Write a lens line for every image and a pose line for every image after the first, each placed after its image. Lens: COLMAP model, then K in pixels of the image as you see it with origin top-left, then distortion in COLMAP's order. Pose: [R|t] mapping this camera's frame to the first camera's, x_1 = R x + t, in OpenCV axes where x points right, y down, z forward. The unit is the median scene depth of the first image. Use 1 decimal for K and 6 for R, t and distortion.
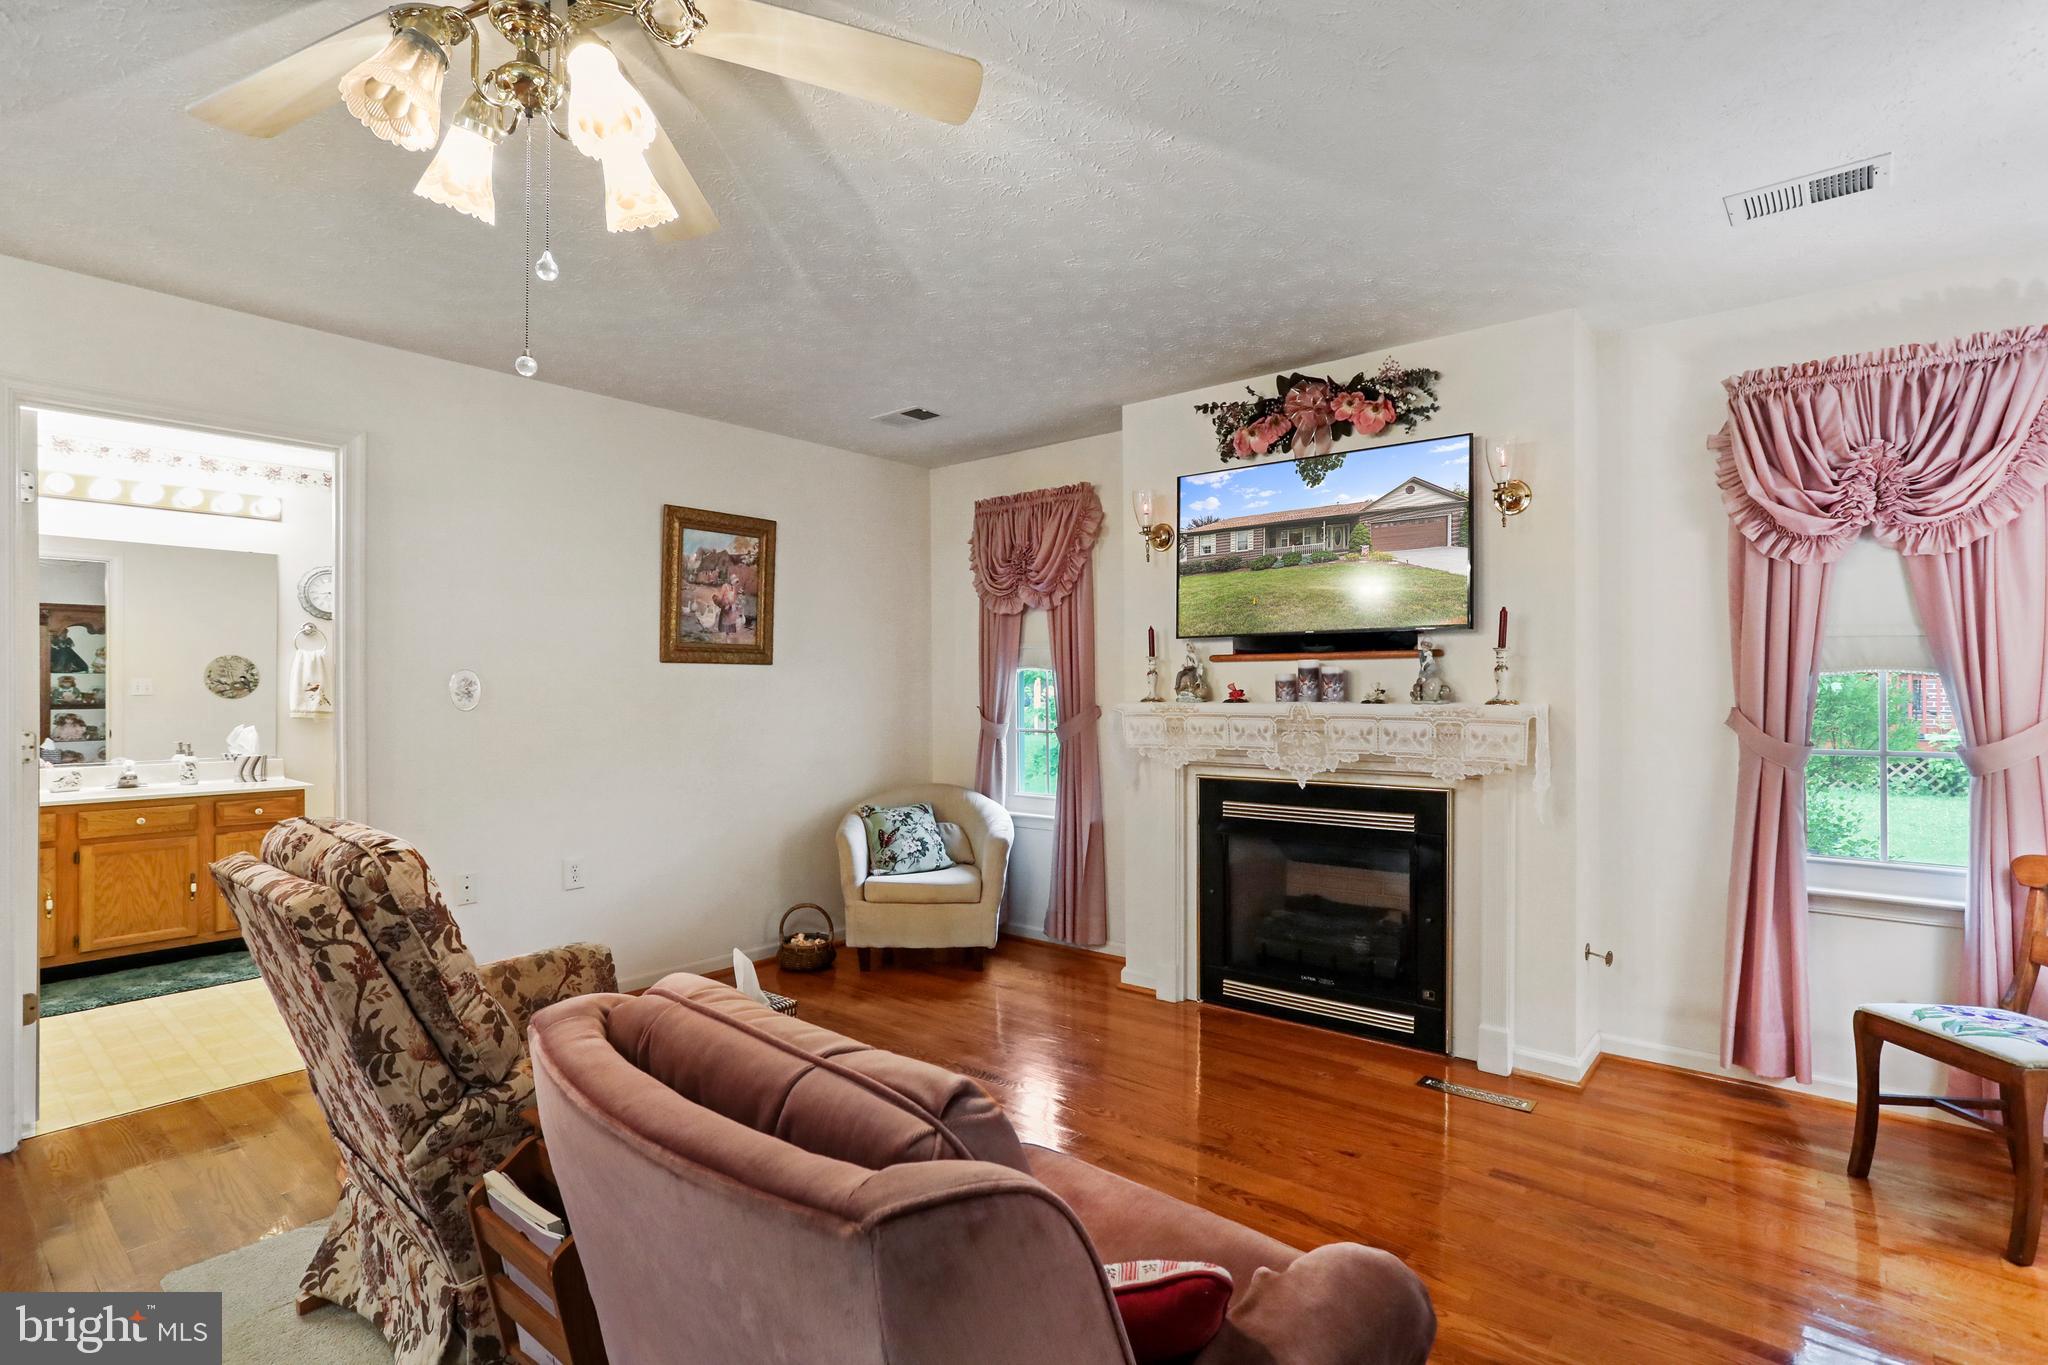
lens RADIAL K [[997.3, 0, 1020.0], [0, 997.3, 678.0], [0, 0, 1]] dist [-0.059158, 0.030368]
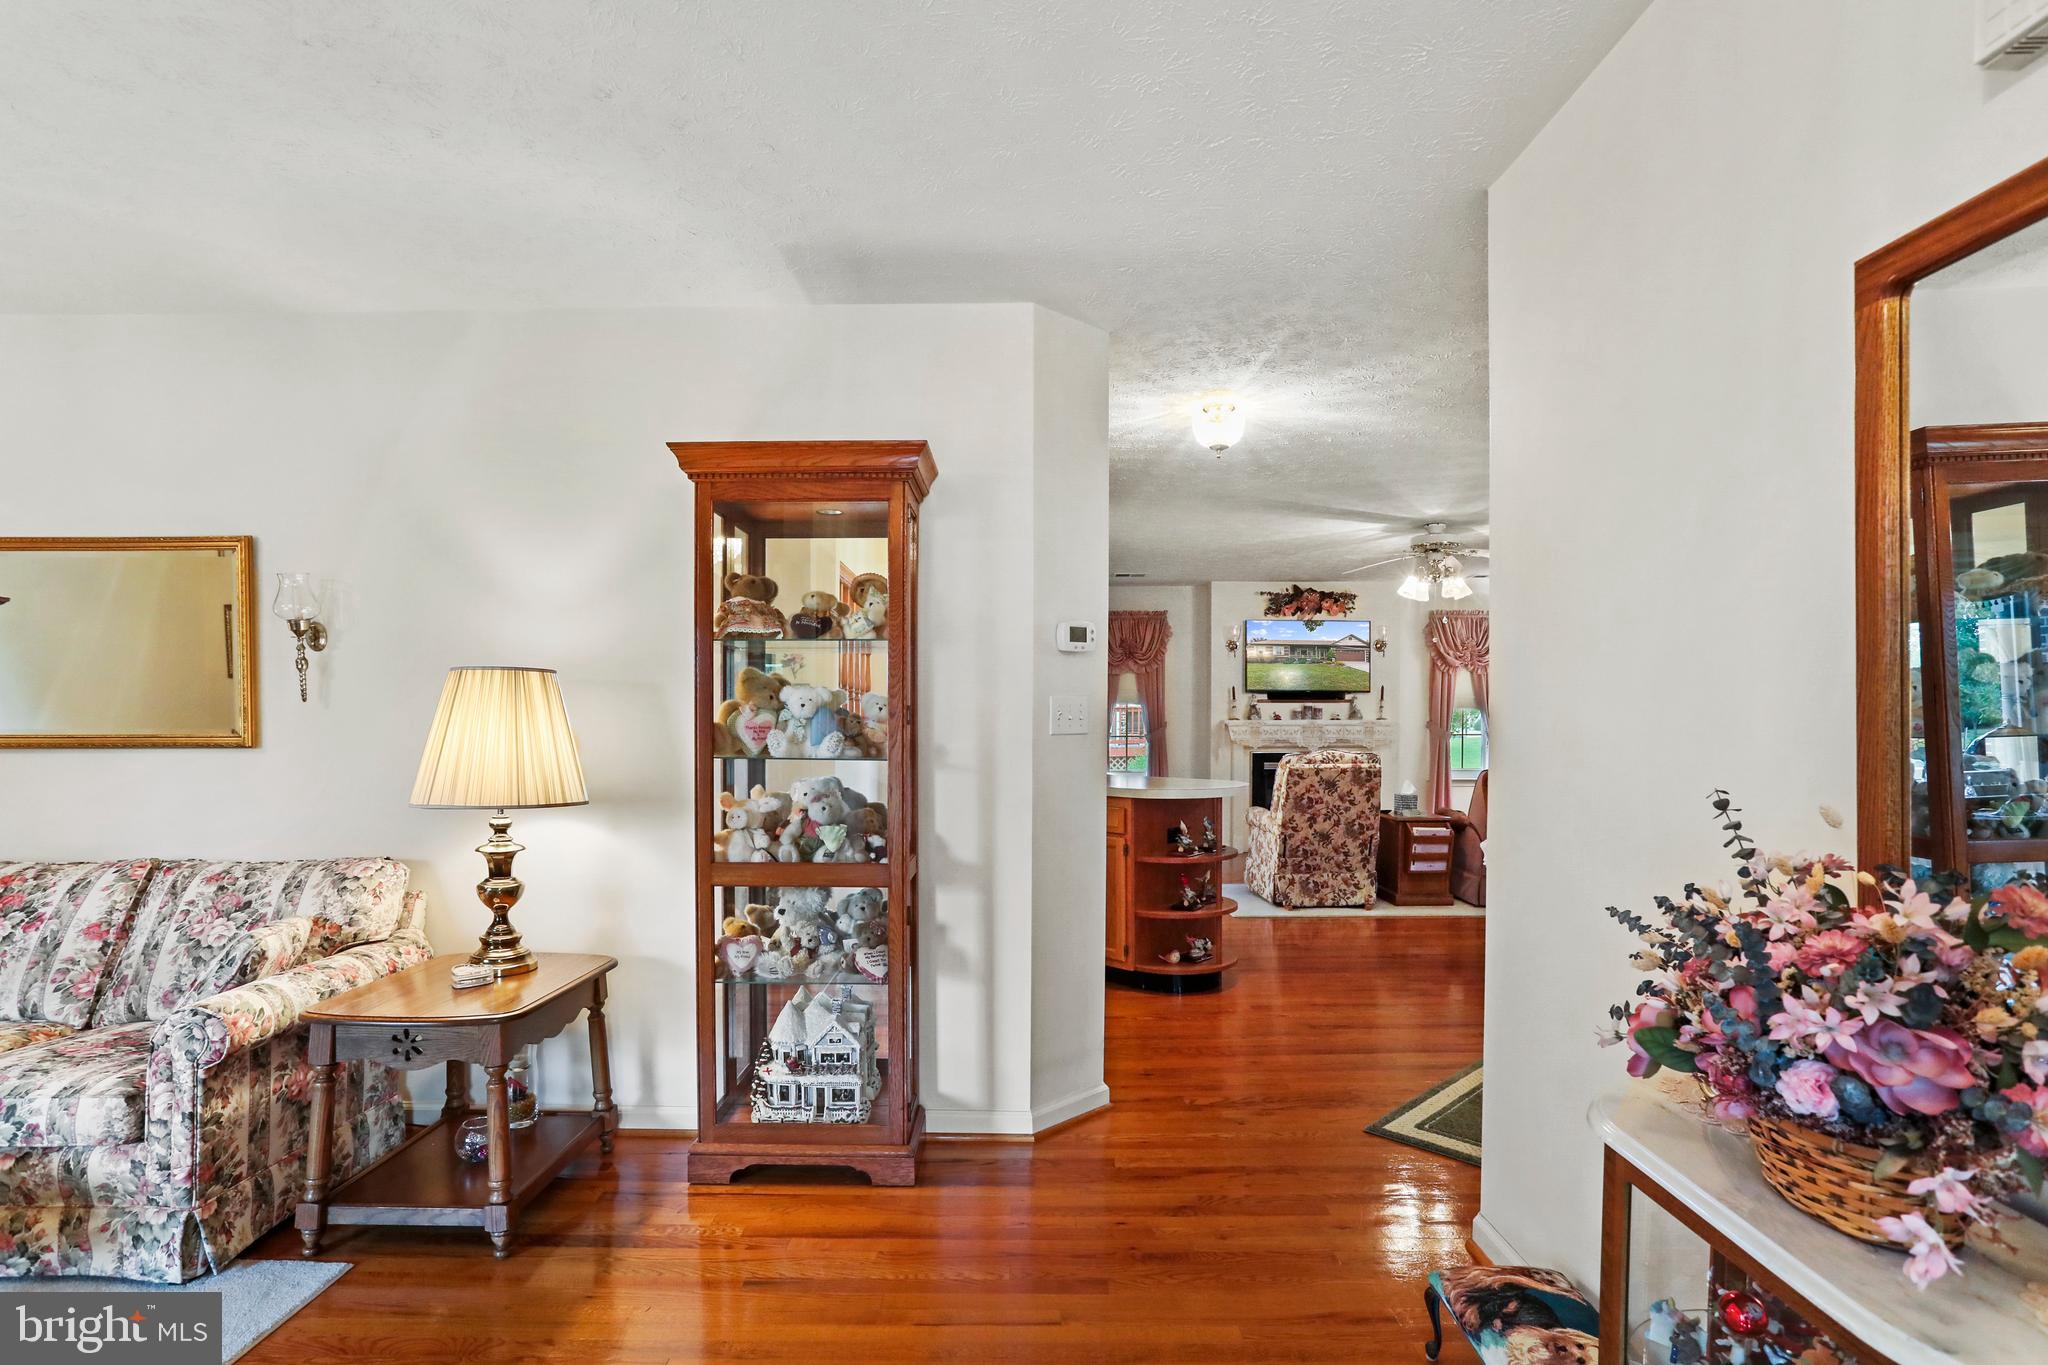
lens RADIAL K [[997.3, 0, 1032.0], [0, 997.3, 736.7], [0, 0, 1]] dist [-0.059158, 0.030368]
pose [[0.770449, -0.015649, 0.637310, -1.827182], [-0.005548, 0.999496, 0.031250, -0.006794], [-0.637478, -0.027612, 0.769974, -0.476023]]
